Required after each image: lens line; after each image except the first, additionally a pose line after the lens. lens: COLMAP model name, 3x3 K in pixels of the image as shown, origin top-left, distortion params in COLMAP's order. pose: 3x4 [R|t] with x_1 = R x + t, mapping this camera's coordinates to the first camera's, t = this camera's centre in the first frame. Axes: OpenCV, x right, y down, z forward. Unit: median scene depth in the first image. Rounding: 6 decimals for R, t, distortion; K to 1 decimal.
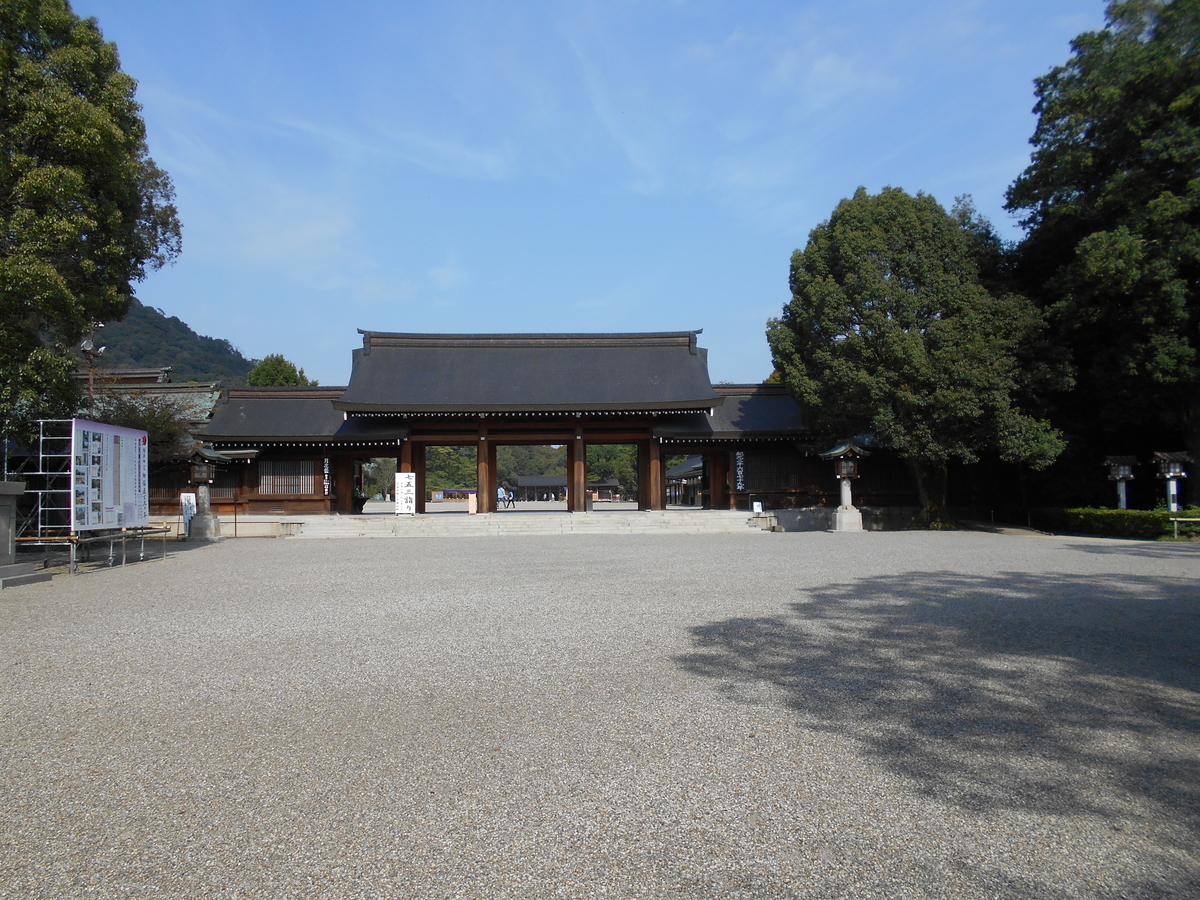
lens RADIAL K [[936.5, 0, 600.0], [0, 936.5, 450.0], [0, 0, 1]] dist [0.004623, 0.002221]
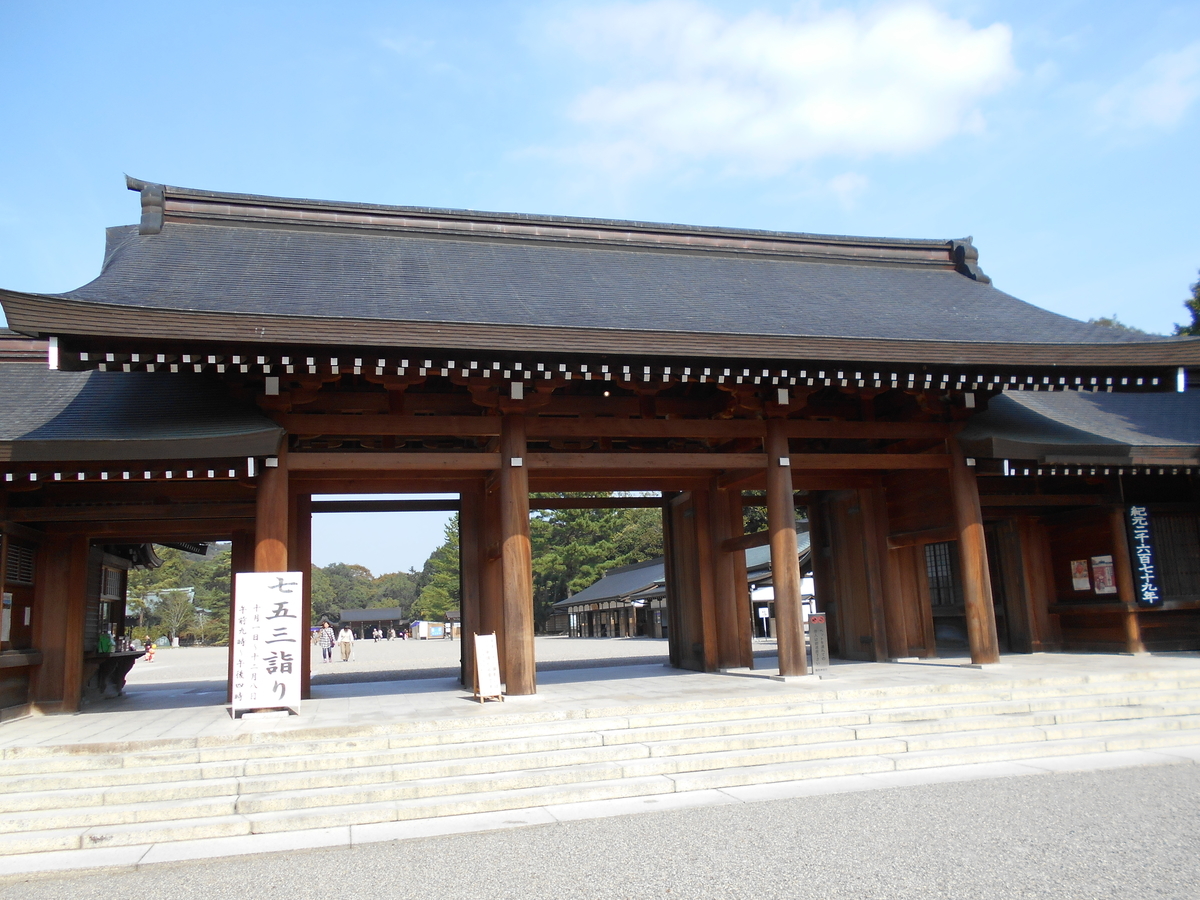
lens RADIAL K [[936.5, 0, 600.0], [0, 936.5, 450.0], [0, 0, 1]] dist [0.004623, 0.002221]
pose [[0.979897, 0.006352, 0.199402, -0.156948], [0.021153, 0.990551, -0.135503, 0.027605], [-0.198378, 0.136997, 0.970504, 0.650754]]
